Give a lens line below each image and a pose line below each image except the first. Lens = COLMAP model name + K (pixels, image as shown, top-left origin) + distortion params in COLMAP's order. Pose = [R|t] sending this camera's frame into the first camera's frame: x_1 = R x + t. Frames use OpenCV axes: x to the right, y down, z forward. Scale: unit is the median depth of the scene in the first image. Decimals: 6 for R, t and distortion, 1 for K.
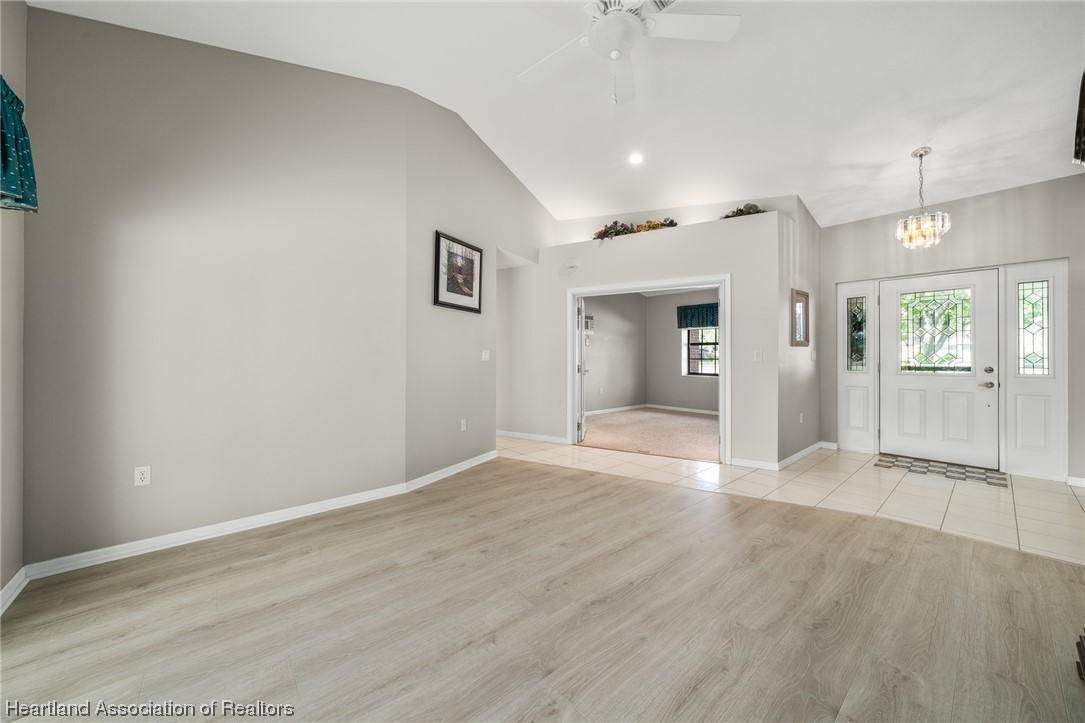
lens RADIAL K [[381.8, 0, 543.6], [0, 381.8, 354.7], [0, 0, 1]] dist [-0.000035, -0.000004]
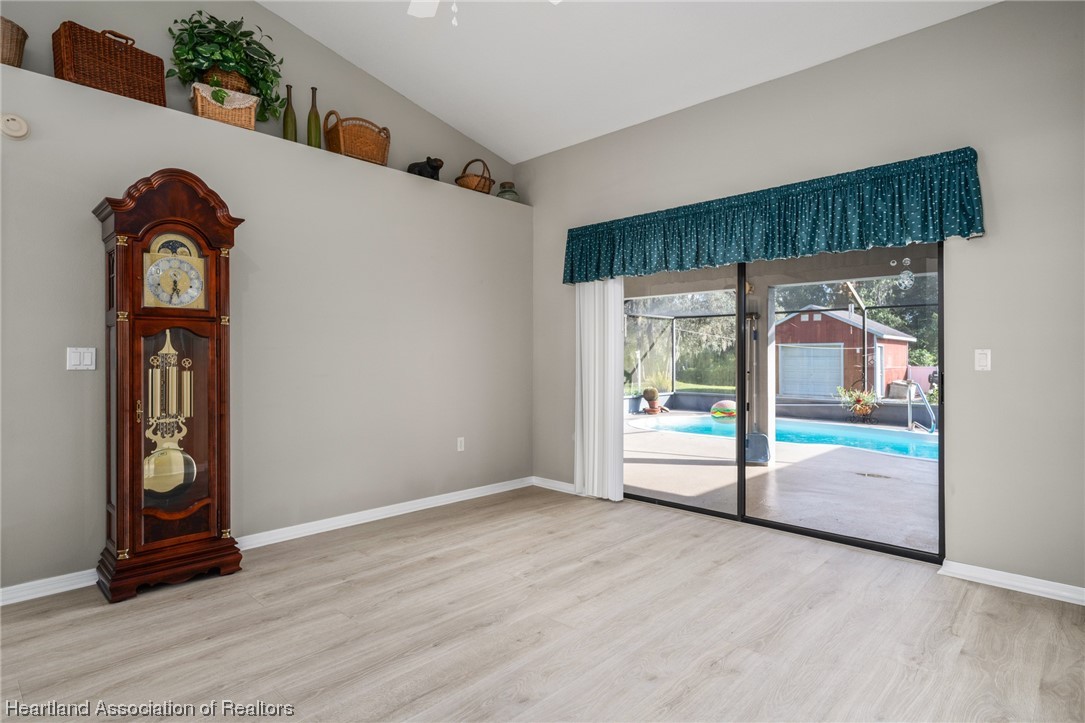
lens RADIAL K [[572.1, 0, 540.9], [0, 572.1, 355.1], [0, 0, 1]] dist [-0.000042, 0.000179]
pose [[-0.995072, -0.003387, -0.099097, 0.135393], [-0.003201, 0.999993, -0.002031, -0.000660], [0.099103, -0.001704, -0.995076, 2.242143]]
